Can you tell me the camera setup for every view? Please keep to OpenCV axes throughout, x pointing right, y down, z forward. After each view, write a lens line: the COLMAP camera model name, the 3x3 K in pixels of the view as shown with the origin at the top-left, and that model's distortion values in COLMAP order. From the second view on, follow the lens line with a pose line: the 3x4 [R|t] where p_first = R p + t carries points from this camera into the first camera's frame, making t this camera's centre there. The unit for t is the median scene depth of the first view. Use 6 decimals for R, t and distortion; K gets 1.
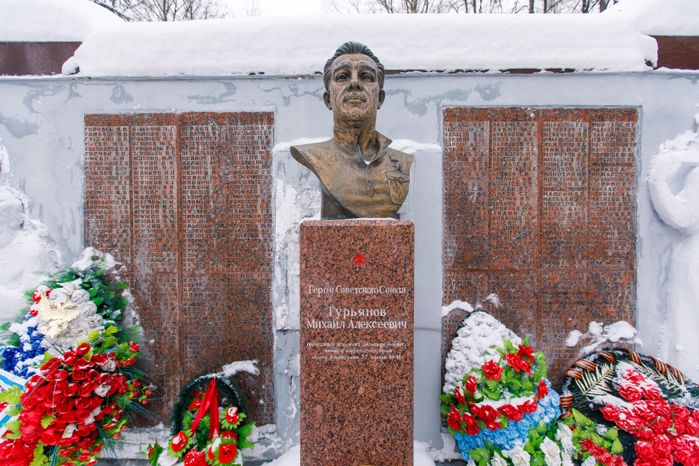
lens RADIAL K [[314.5, 0, 349.5], [0, 314.5, 233.0], [0, 0, 1]] dist [0.003148, -0.000875]
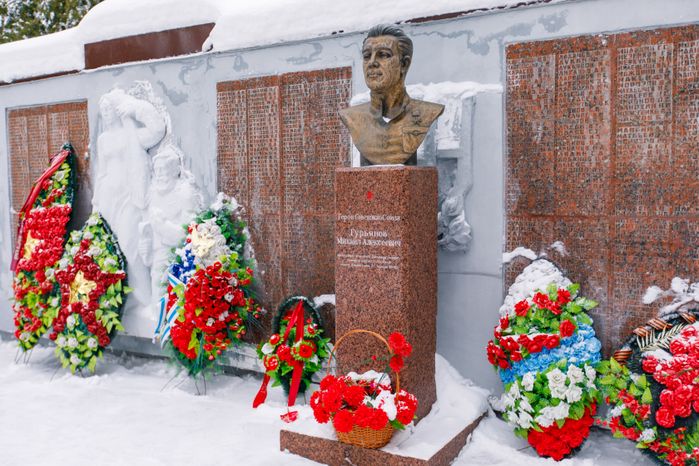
lens RADIAL K [[709.1, 0, 348.5], [0, 709.1, 215.8], [0, 0, 1]] dist [0.013314, -0.001323]
pose [[0.863948, 0.013432, -0.503401, 0.978065], [0.005343, 0.999343, 0.035834, 0.039824], [0.503552, -0.033649, 0.863309, -1.117504]]
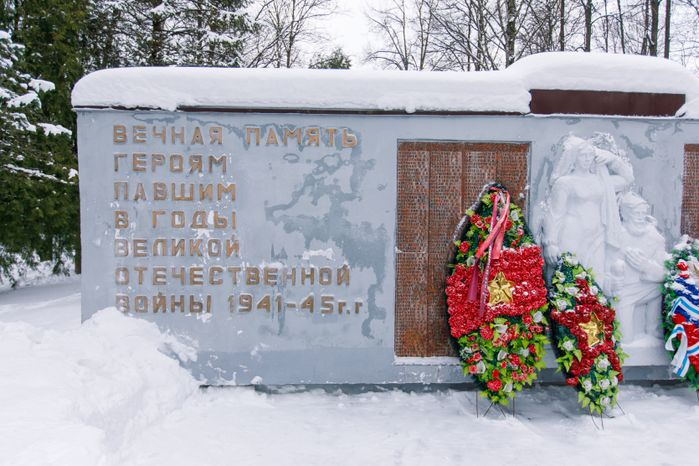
lens RADIAL K [[451.4, 0, 348.8], [0, 451.4, 230.8], [0, 0, 1]] dist [0.000277, -0.000867]
pose [[0.996835, 0.012670, 0.078481, -2.550126], [-0.012487, 0.999918, -0.002821, 0.052207], [-0.078510, 0.001832, 0.996912, -0.963360]]
